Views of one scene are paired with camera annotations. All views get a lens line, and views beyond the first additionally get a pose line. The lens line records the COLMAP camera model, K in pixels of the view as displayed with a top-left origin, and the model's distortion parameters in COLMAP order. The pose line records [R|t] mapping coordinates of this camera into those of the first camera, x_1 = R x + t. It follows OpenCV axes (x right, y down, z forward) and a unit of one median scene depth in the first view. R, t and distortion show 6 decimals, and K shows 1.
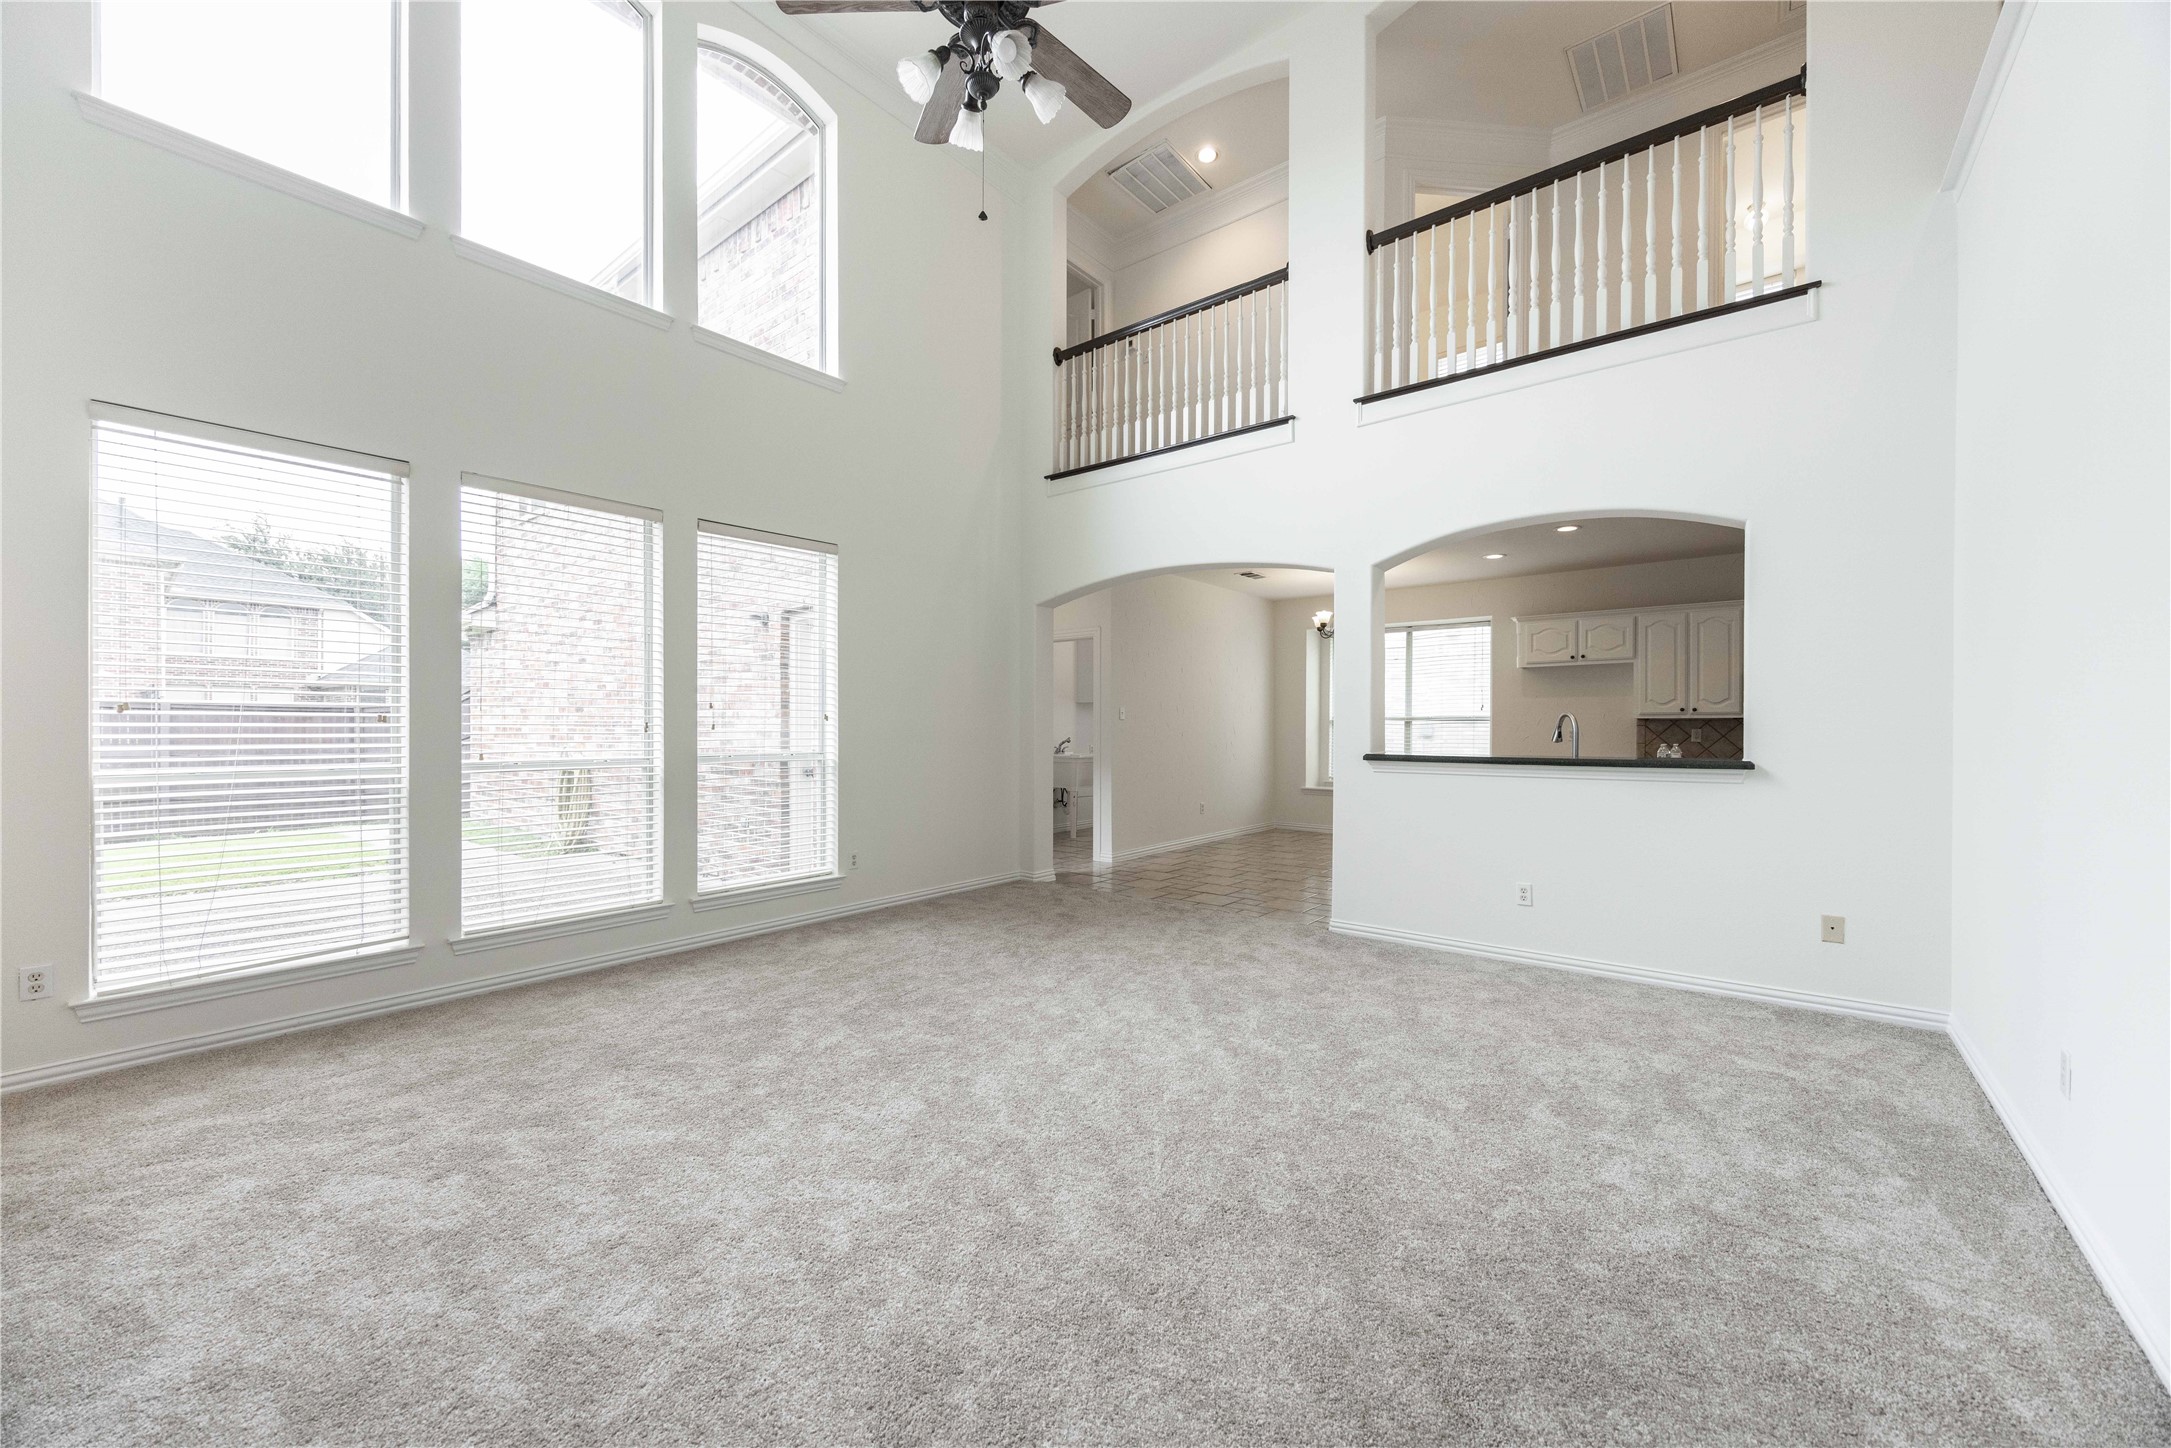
lens RADIAL K [[833.3, 0, 1088.6], [0, 833.3, 723.0], [0, 0, 1]] dist [-0.001975, -0.000093]
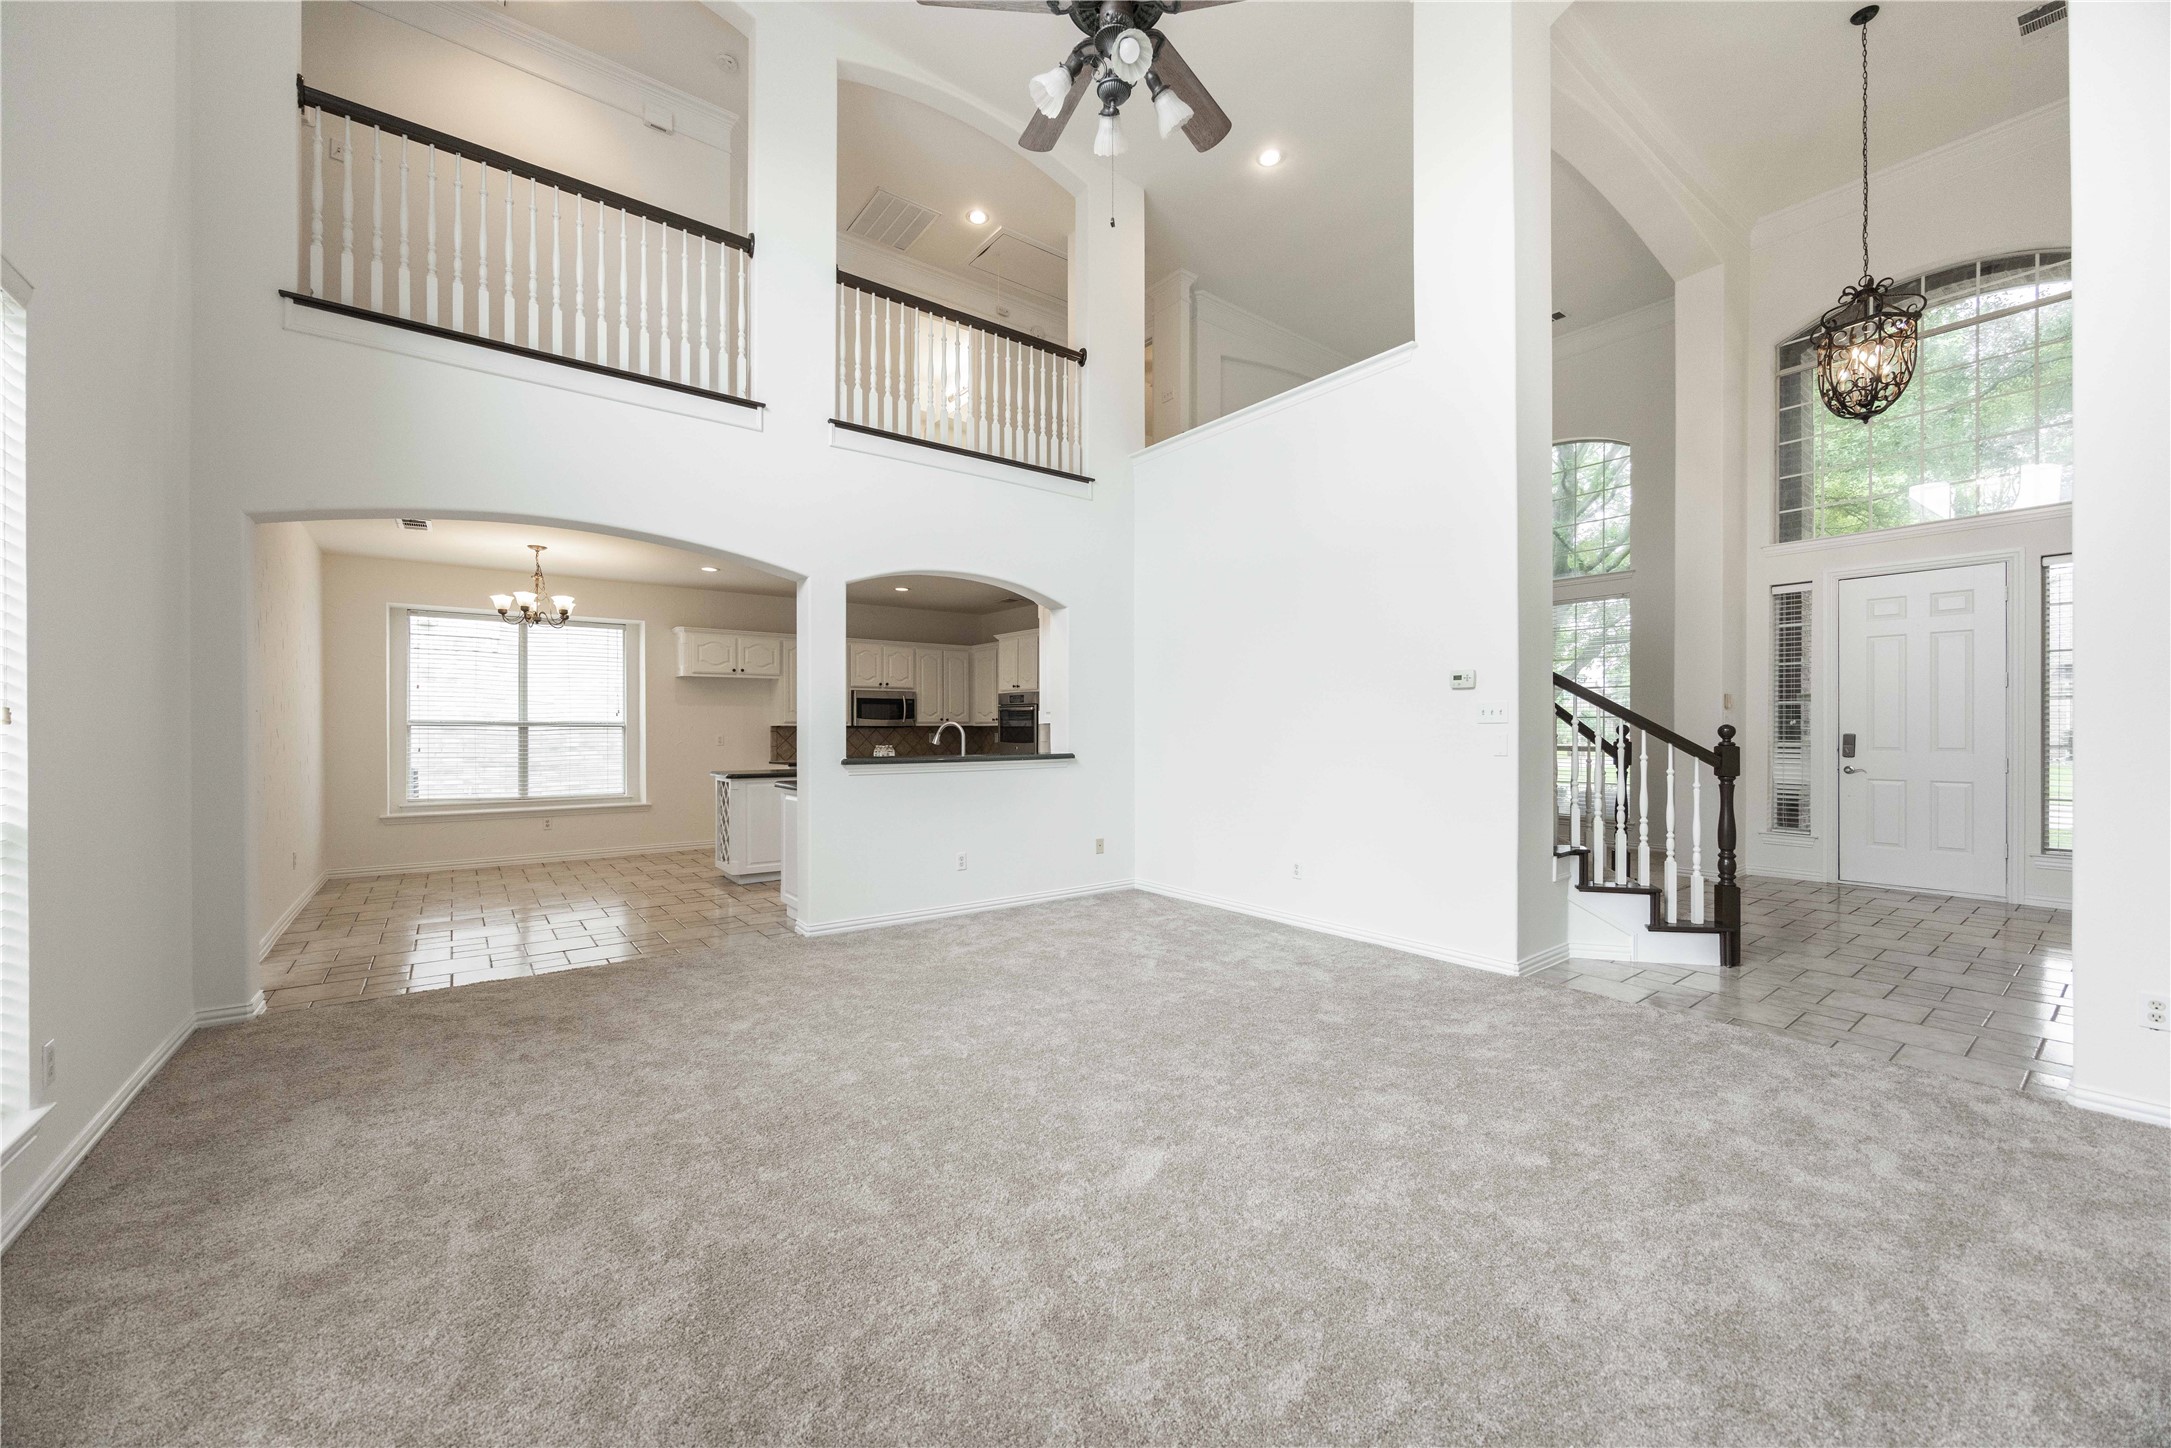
lens RADIAL K [[833.3, 0, 1088.6], [0, 833.3, 723.0], [0, 0, 1]] dist [-0.001975, -0.000093]
pose [[0.229037, 0.008137, 0.973384, -0.593405], [-0.001244, 0.999967, -0.008066, -0.000276], [-0.973417, 0.000637, 0.229040, 0.430641]]
